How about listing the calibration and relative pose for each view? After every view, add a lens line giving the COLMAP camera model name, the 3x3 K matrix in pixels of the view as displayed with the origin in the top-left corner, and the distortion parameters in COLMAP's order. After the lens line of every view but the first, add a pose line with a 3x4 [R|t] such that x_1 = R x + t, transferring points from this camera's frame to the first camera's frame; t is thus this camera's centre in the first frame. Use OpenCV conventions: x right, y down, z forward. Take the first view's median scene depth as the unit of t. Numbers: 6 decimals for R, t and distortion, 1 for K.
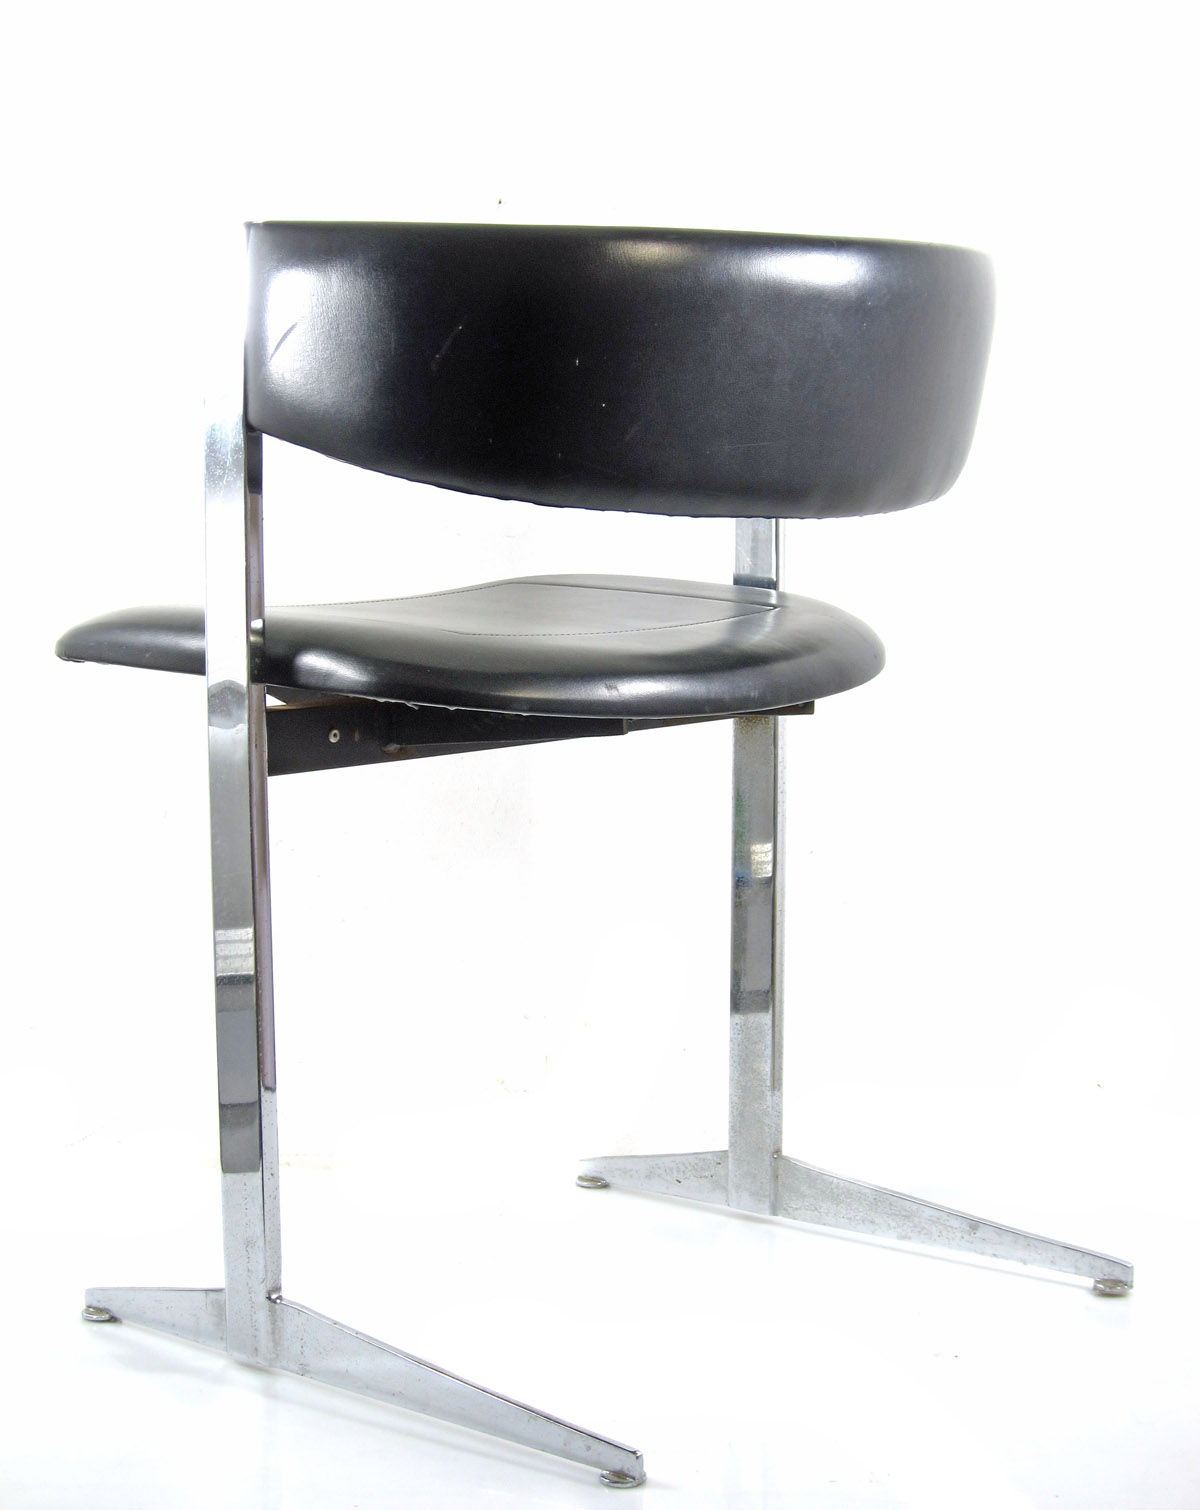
lens RADIAL K [[3192.1, 0, 604.1], [0, 3192.1, 739.5], [0, 0, 1]] dist [-0.111006, 0.000000]
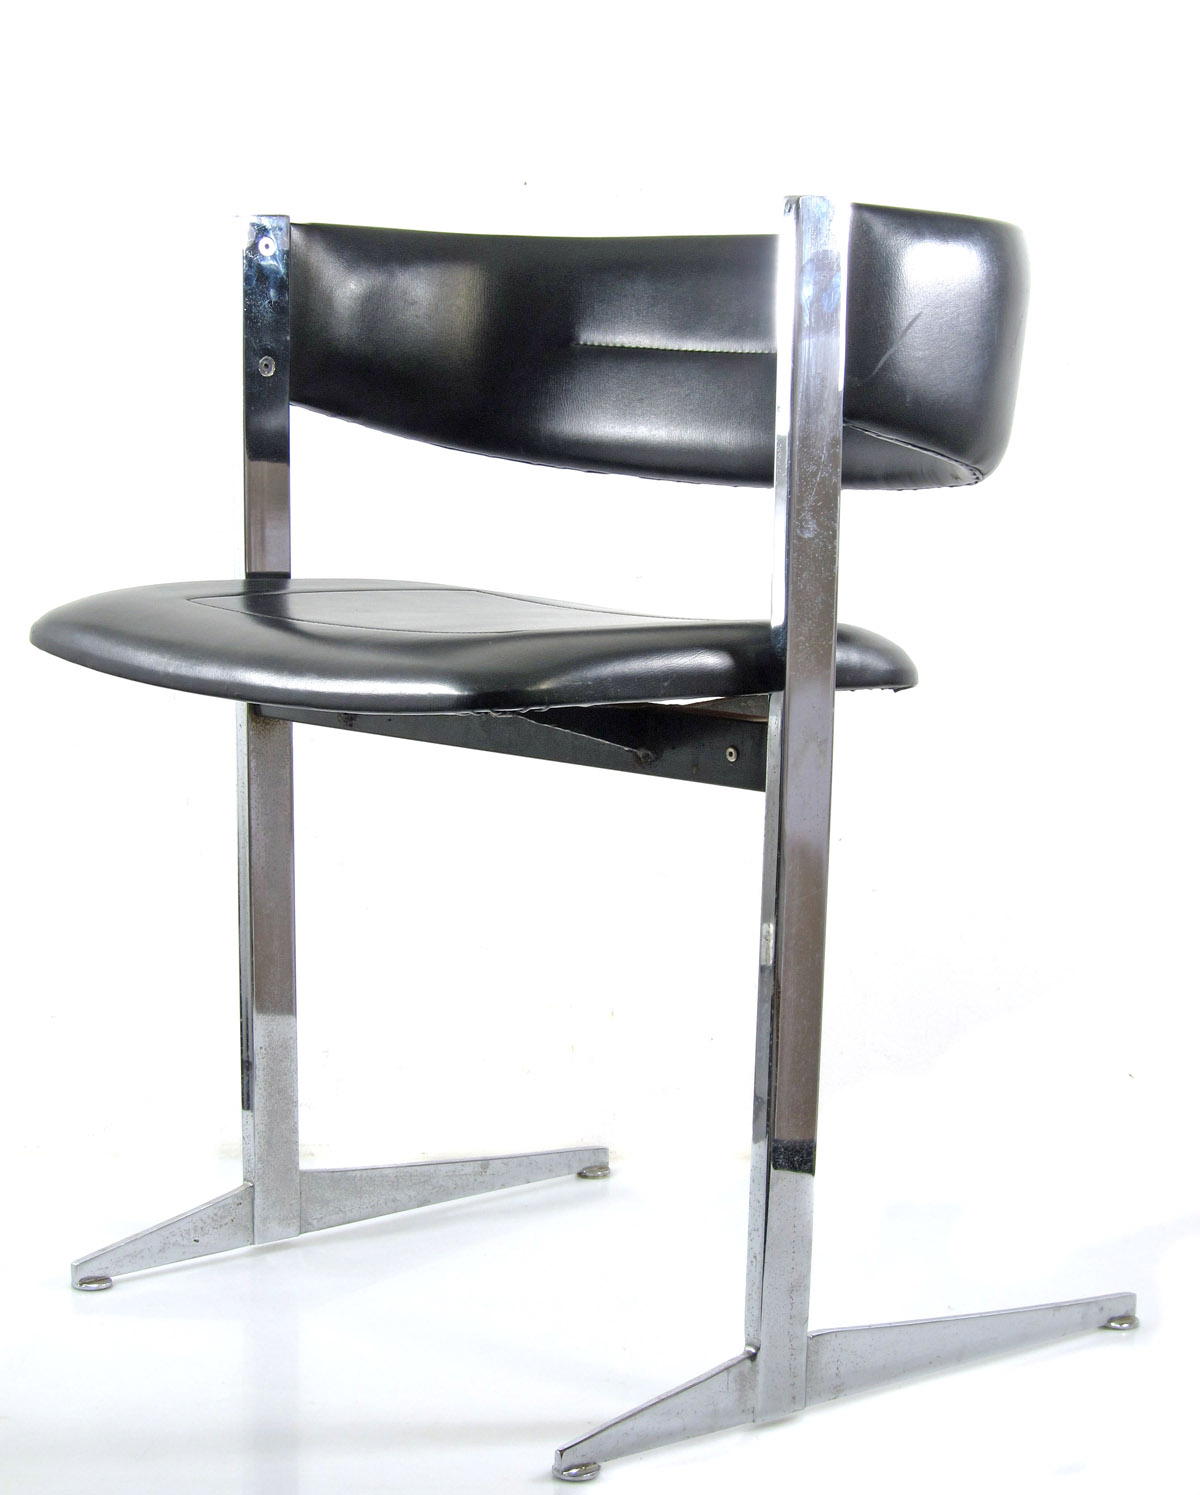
lens RADIAL K [[3406.2, 0, 600.1], [0, 3406.2, 747.0], [0, 0, 1]] dist [-0.120529, 0.000000]
pose [[0.145104, -0.129610, 0.980891, -0.940387], [0.102445, 0.988023, 0.115397, -0.105148], [-0.984099, 0.083743, 0.156643, 0.770484]]
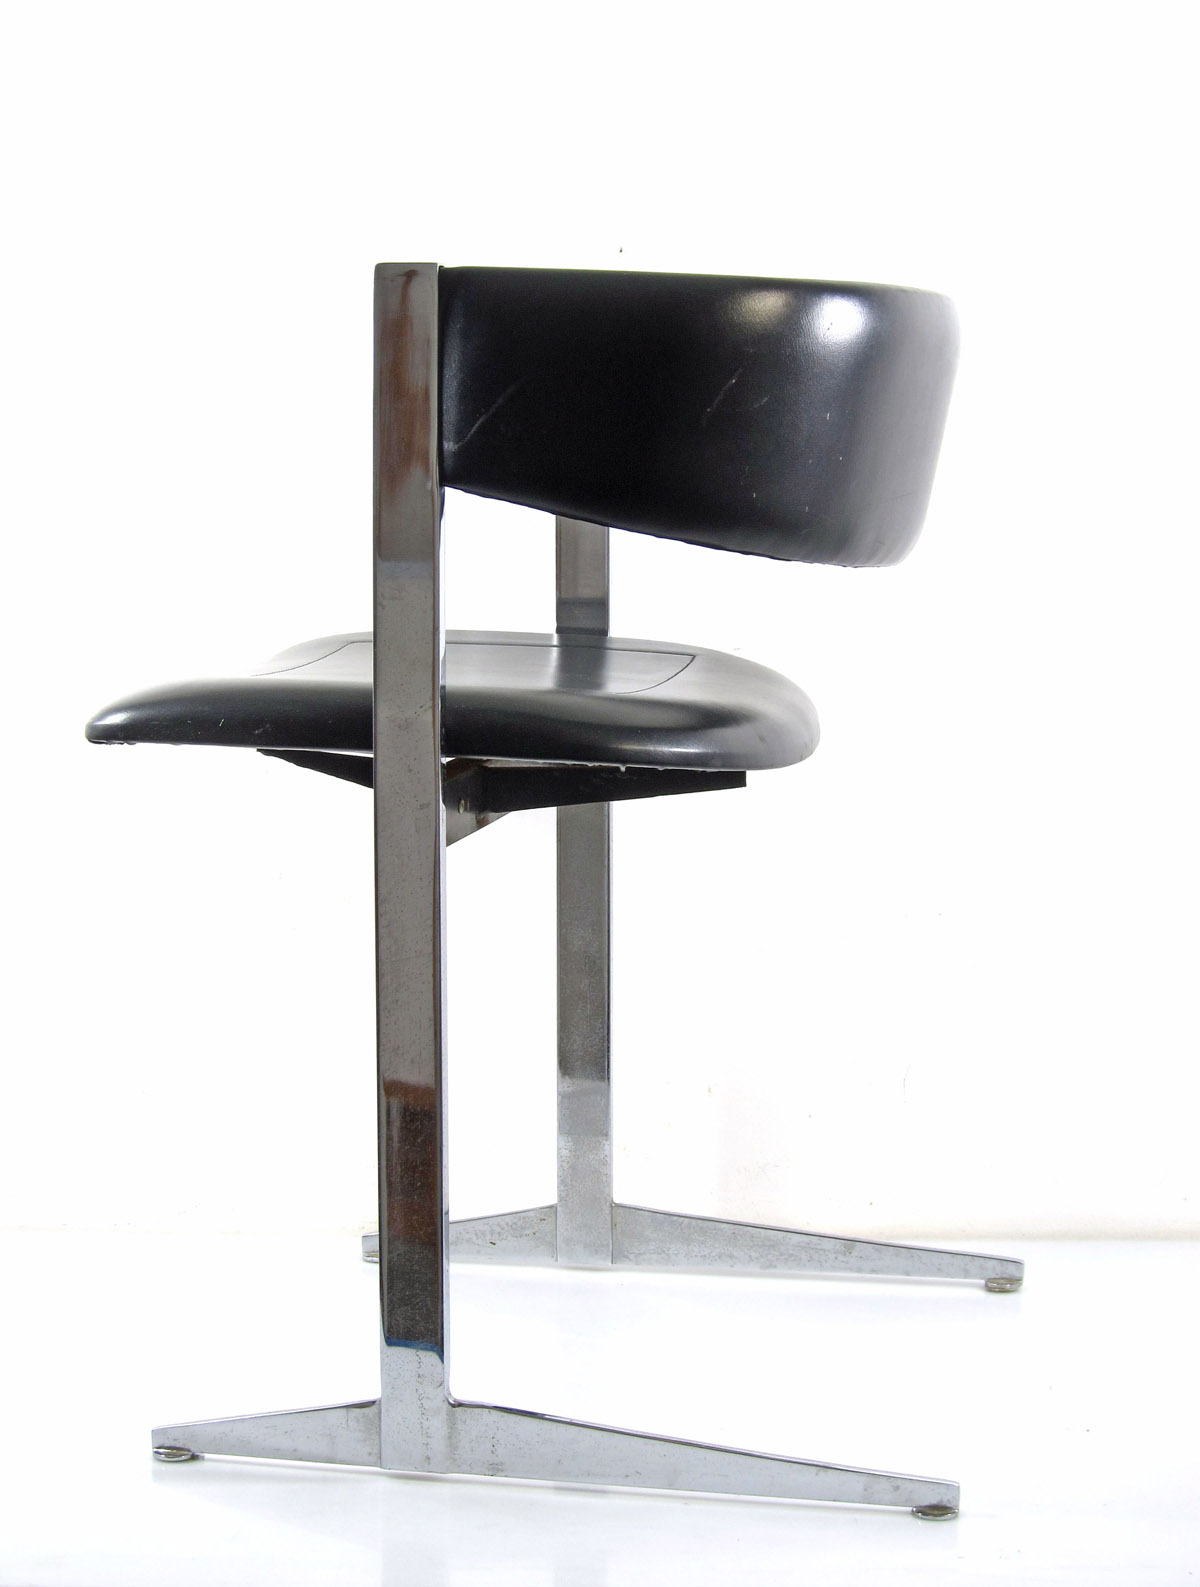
lens RADIAL K [[3485.2, 0, 588.8], [0, 3485.2, 809.4], [0, 0, 1]] dist [-0.199264, 0.000000]
pose [[0.874614, -0.066124, 0.480289, -0.478295], [0.057514, 0.997811, 0.032639, -0.027651], [-0.481396, -0.000923, 0.876503, 0.063181]]
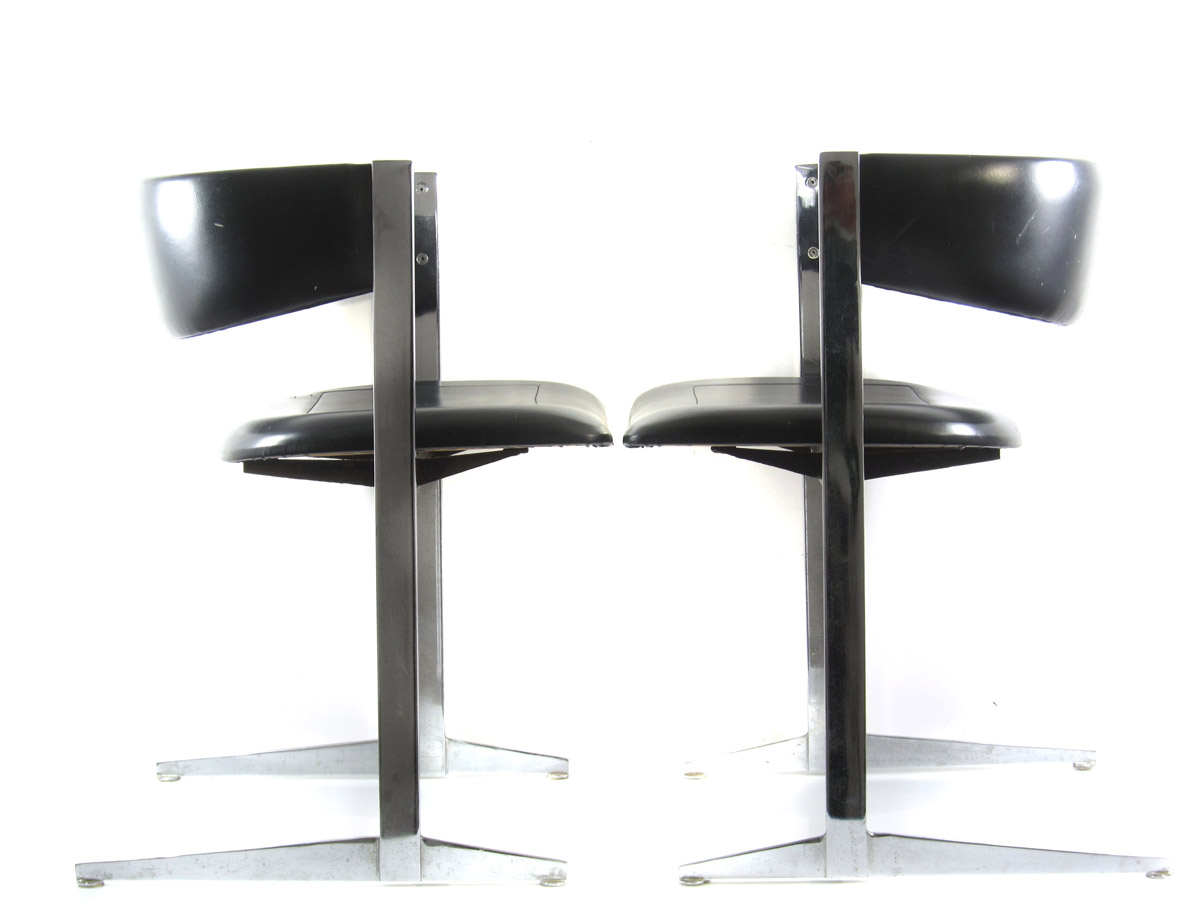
lens RADIAL K [[2635.3, 0, 596.9], [0, 2635.3, 455.7], [0, 0, 1]] dist [-0.199264, 0.000000]
pose [[0.788477, -0.084483, 0.609235, -0.855270], [0.098680, 0.995066, 0.010275, -0.032265], [-0.607097, 0.052018, 0.792923, 0.035122]]
